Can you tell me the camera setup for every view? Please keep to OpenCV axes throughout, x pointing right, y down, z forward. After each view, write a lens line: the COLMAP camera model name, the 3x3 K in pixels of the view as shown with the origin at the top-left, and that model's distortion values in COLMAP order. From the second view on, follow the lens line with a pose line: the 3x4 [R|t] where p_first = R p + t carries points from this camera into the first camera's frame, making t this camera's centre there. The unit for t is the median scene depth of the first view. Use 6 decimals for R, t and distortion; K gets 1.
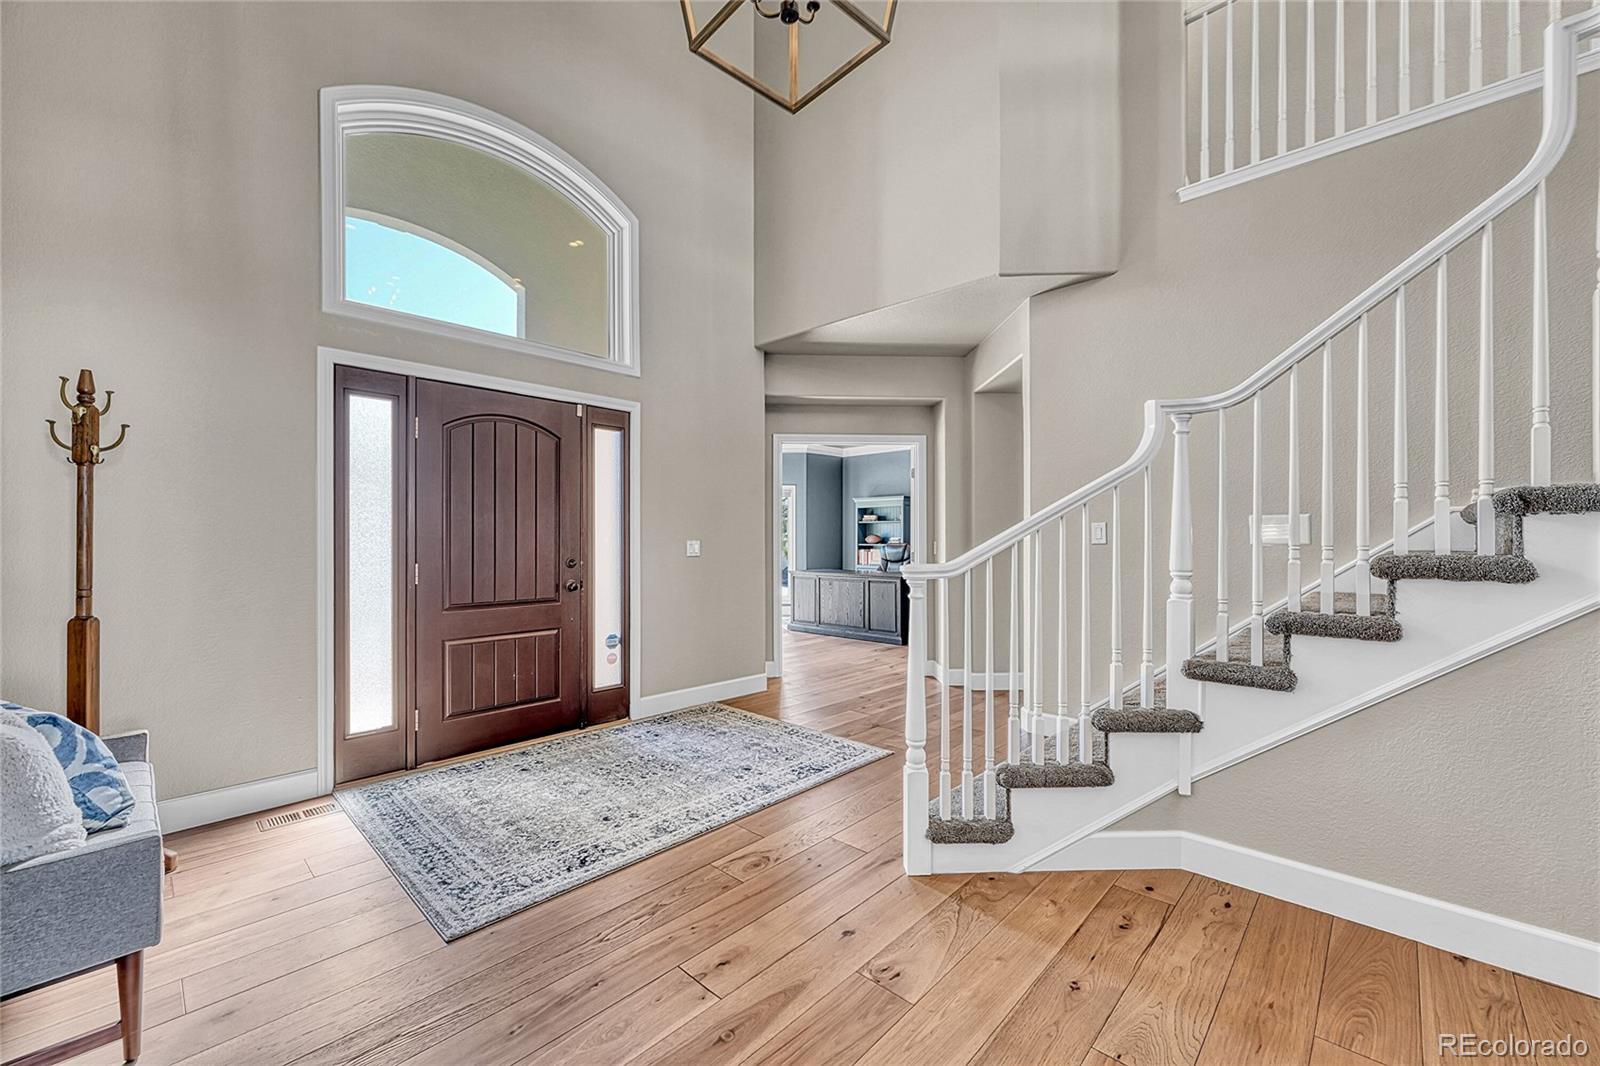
lens RADIAL K [[637.2, 0, 797.4], [0, 637.2, 539.2], [0, 0, 1]] dist [-0.000712, 0.000682]
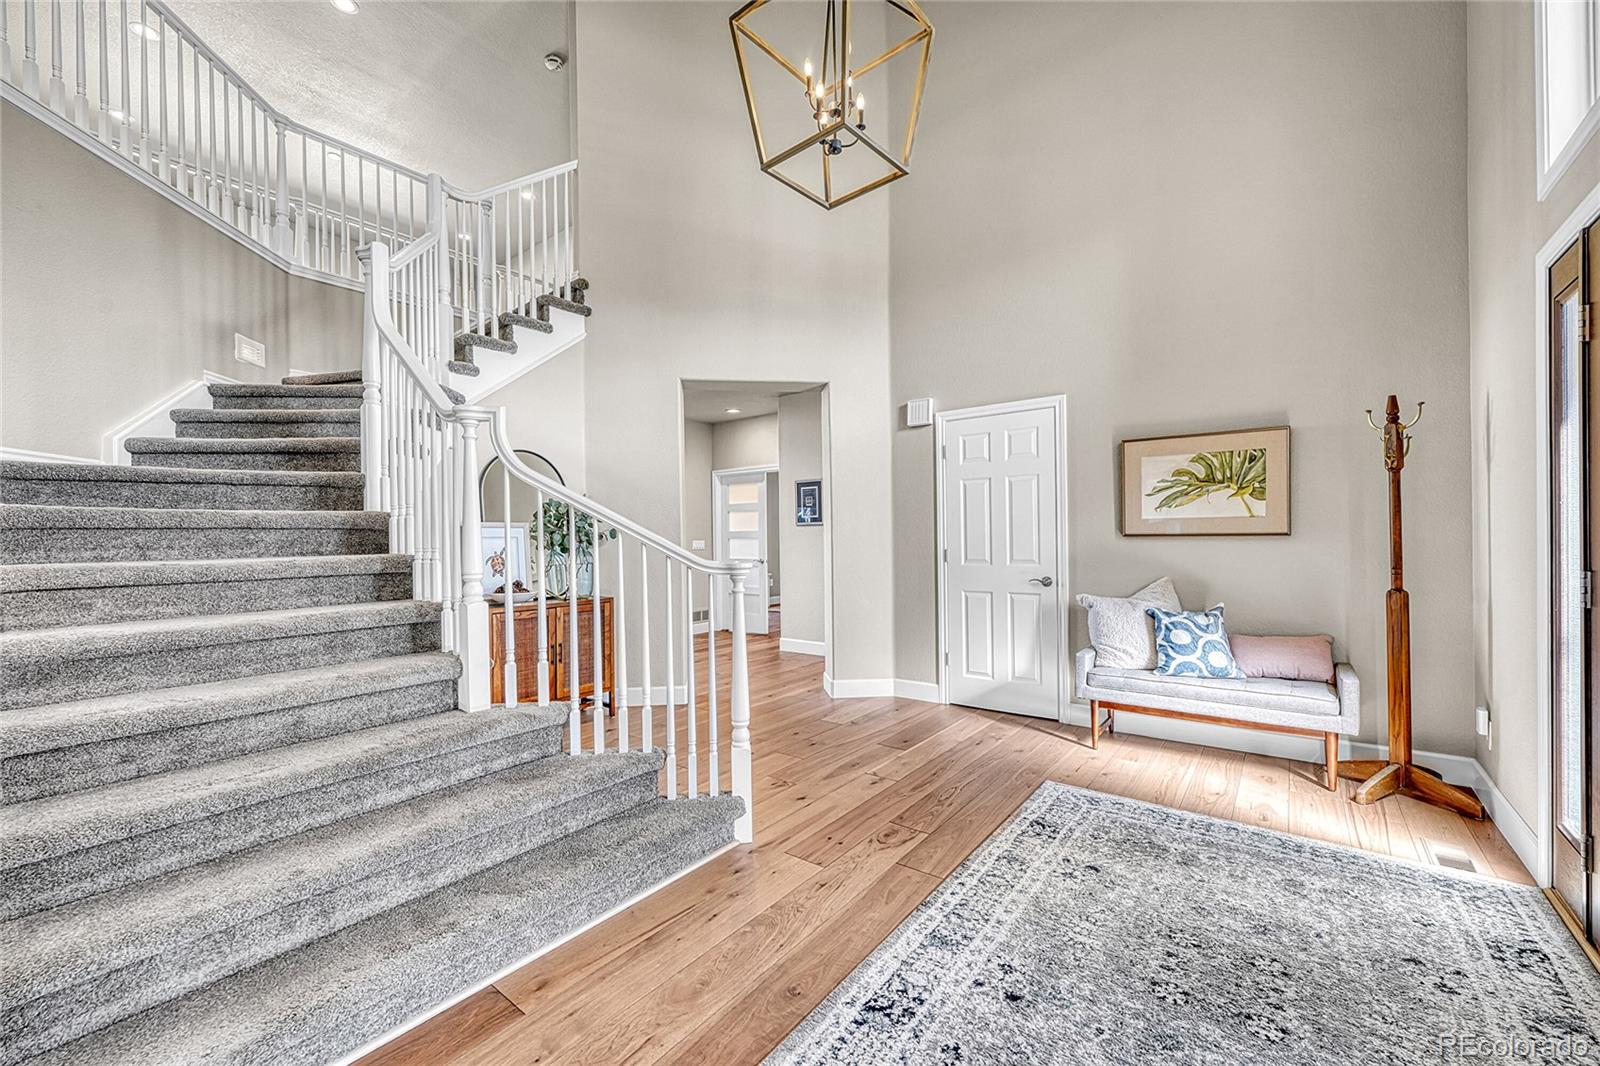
lens RADIAL K [[637.2, 0, 797.4], [0, 637.2, 539.2], [0, 0, 1]] dist [-0.000712, 0.000682]
pose [[-0.995660, 0.015428, -0.091782, 0.088384], [0.015337, 0.999881, 0.001693, -0.000028], [0.091797, 0.000278, -0.995778, 1.013574]]
